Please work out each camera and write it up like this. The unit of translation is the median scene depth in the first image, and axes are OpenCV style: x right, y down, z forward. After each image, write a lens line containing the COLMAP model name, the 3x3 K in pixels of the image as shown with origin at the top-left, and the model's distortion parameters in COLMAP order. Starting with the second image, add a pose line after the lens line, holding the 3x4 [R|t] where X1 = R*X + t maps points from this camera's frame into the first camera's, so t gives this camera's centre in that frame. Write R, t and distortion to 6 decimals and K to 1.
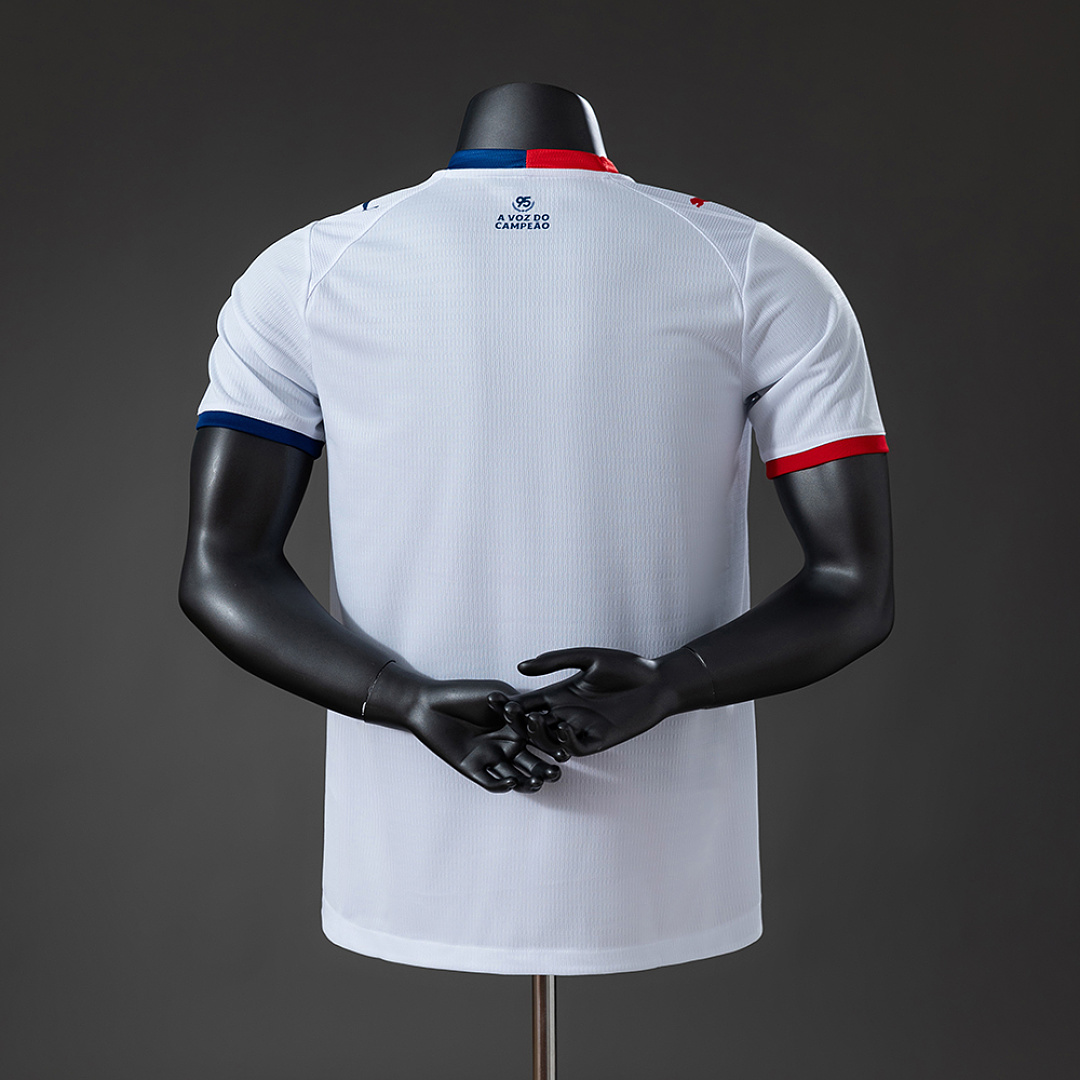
lens RADIAL K [[2901.1, 0, 539.7], [0, 2901.1, 539.7], [0, 0, 1]] dist [-0.045331, 0.000000]
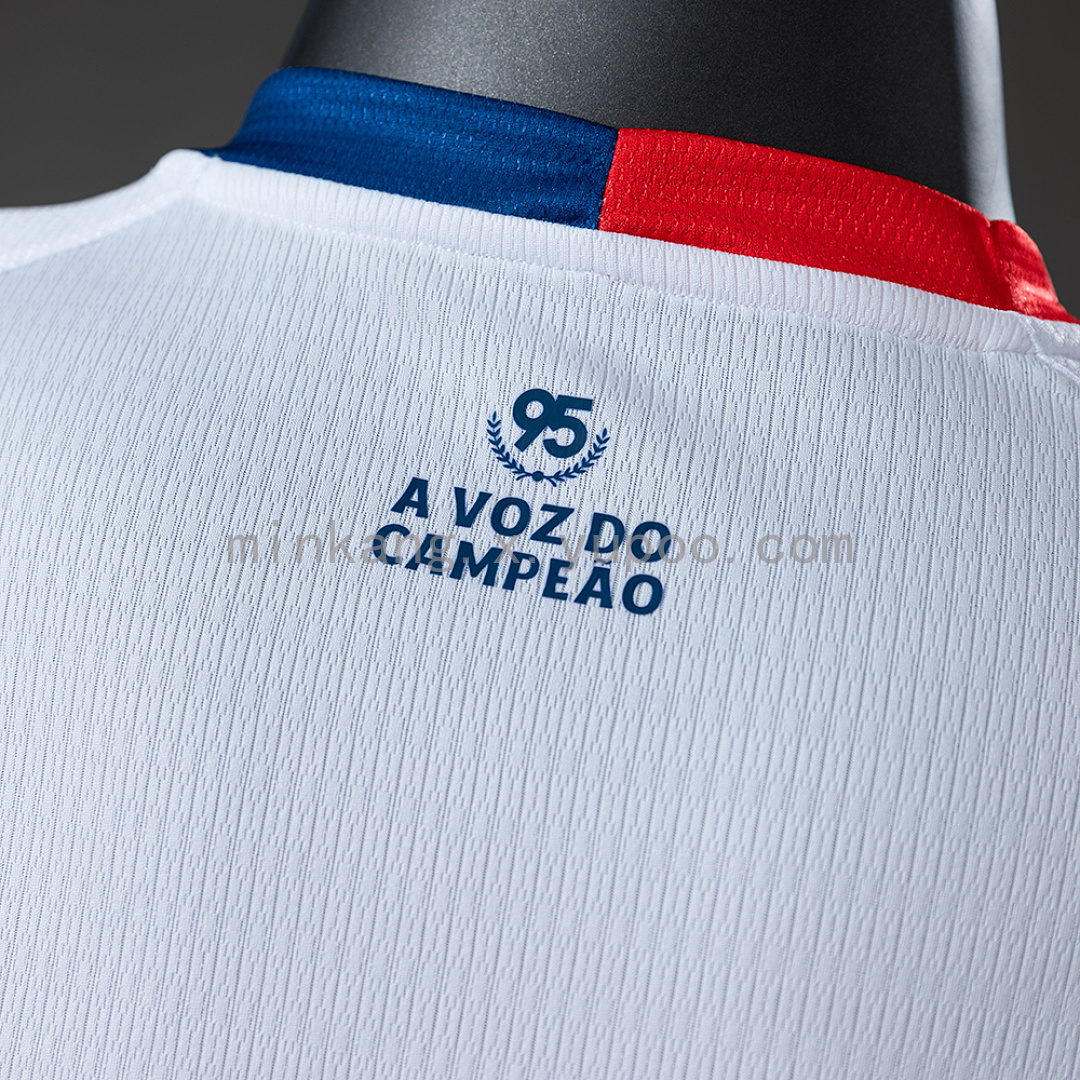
lens RADIAL K [[2901.1, 0, 540.5], [0, 2901.1, 540.4], [0, 0, 1]] dist [-0.045331, 0.000000]
pose [[0.986682, 0.156844, -0.043116, 0.002952], [-0.151508, 0.982613, 0.107313, -0.129275], [0.059198, -0.099351, 0.993290, 0.817294]]
